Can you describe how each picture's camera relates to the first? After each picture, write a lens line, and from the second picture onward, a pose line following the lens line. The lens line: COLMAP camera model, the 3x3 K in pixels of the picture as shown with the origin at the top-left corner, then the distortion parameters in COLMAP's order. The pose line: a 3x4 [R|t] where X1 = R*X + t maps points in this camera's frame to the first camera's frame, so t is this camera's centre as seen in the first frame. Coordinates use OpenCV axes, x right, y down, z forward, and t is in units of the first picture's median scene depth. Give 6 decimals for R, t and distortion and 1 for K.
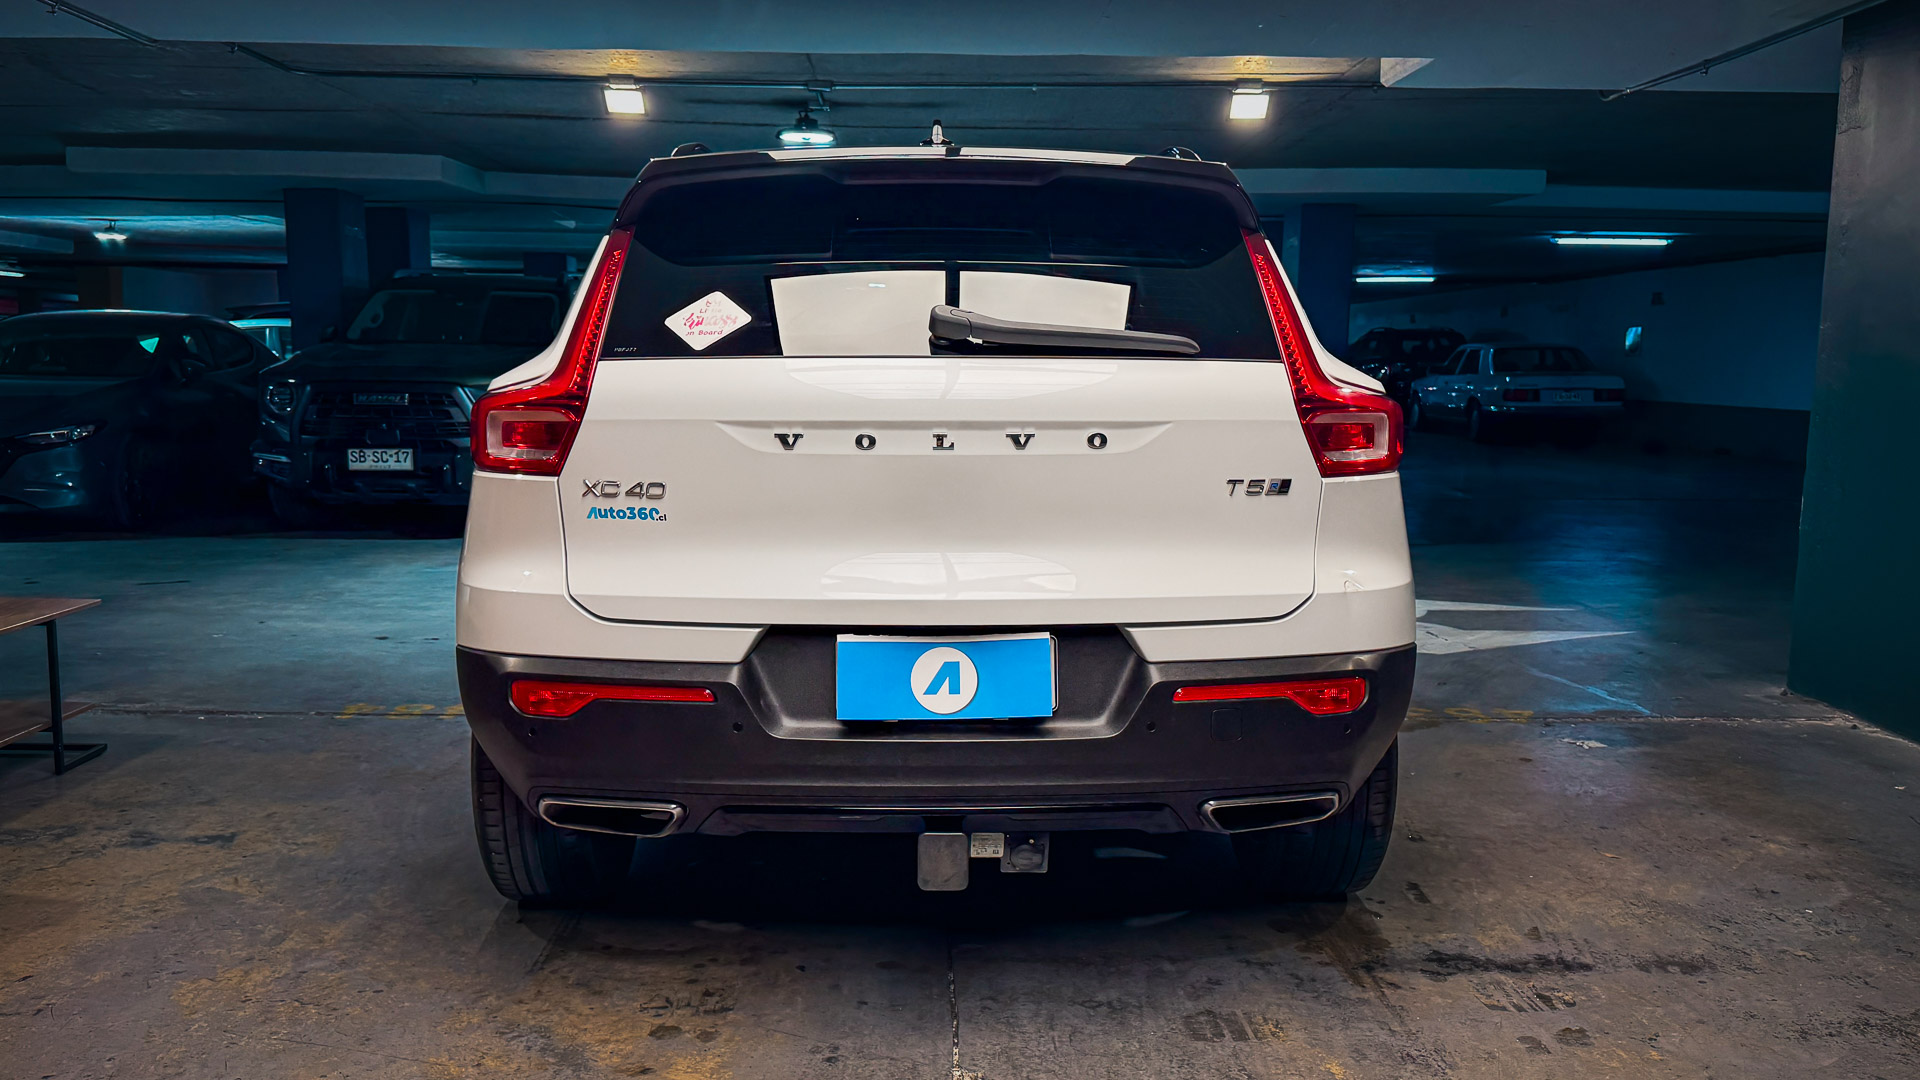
lens RADIAL K [[1534.2, 0, 899.5], [0, 1534.2, 529.5], [0, 0, 1]] dist [0.096823, -0.144889]
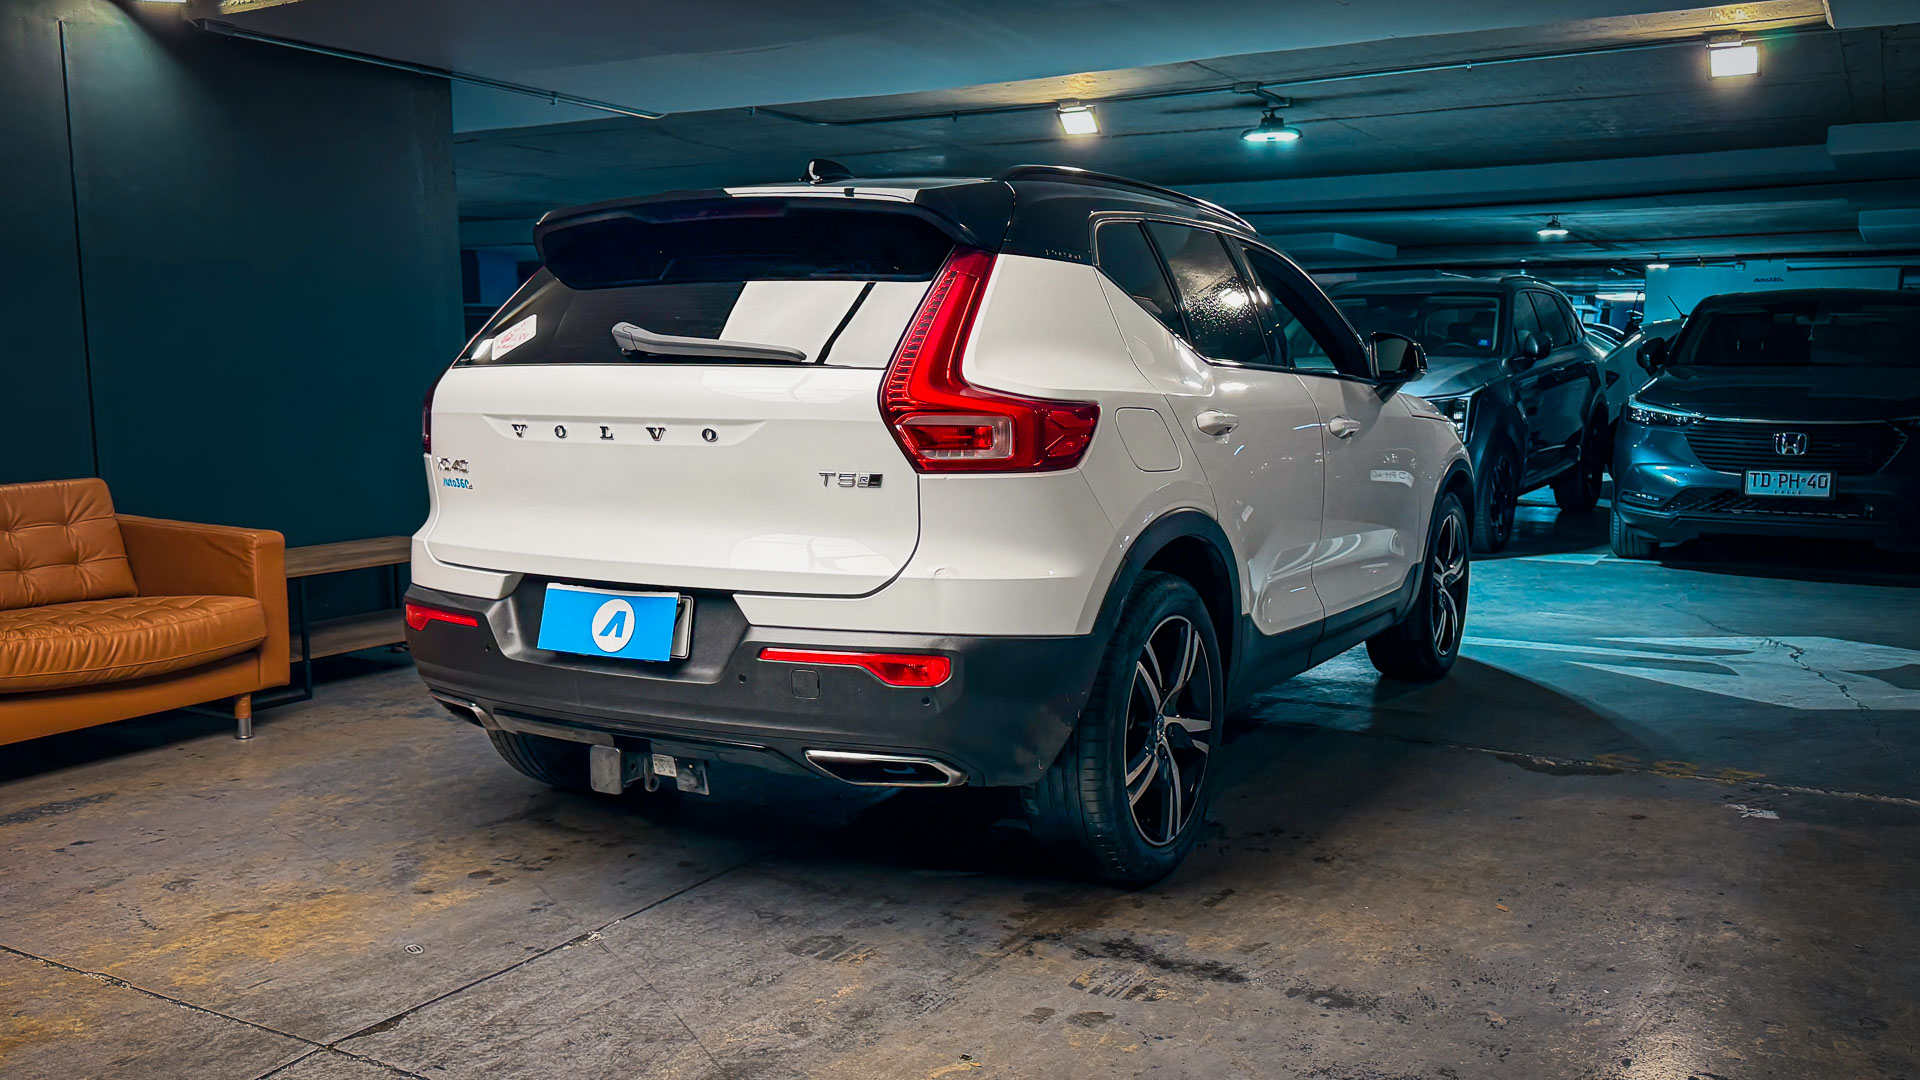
lens RADIAL K [[1534.2, 0, 889.9], [0, 1534.2, 567.1], [0, 0, 1]] dist [0.096823, -0.144889]
pose [[0.851699, 0.062717, -0.520265, 0.815364], [-0.050907, 0.998019, 0.036972, -0.006215], [0.521553, -0.005004, 0.853204, 0.049425]]
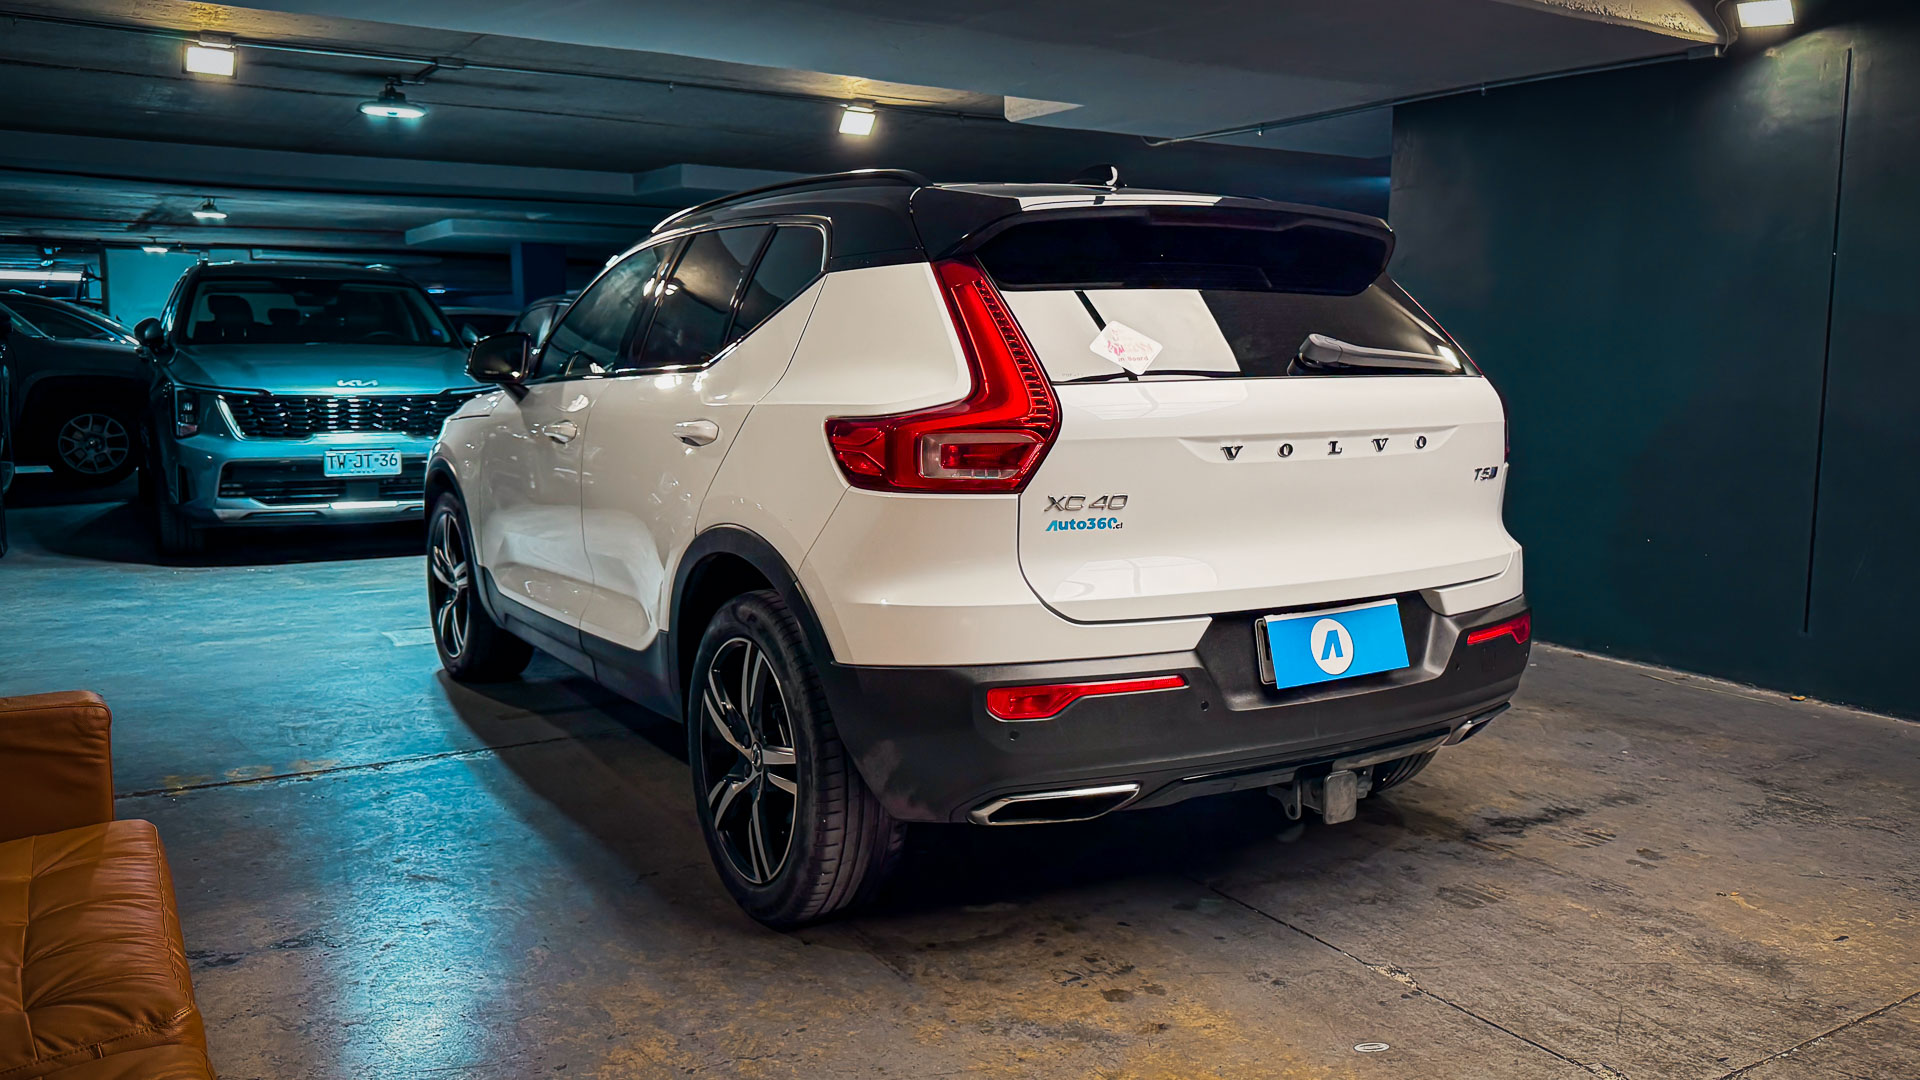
lens RADIAL K [[1534.2, 0, 967.6], [0, 1534.2, 478.0], [0, 0, 1]] dist [0.096823, -0.144889]
pose [[0.852148, -0.047198, 0.521169, -0.785678], [0.057006, 0.998370, -0.002794, -0.043157], [-0.520187, 0.032090, 0.853449, 0.108932]]
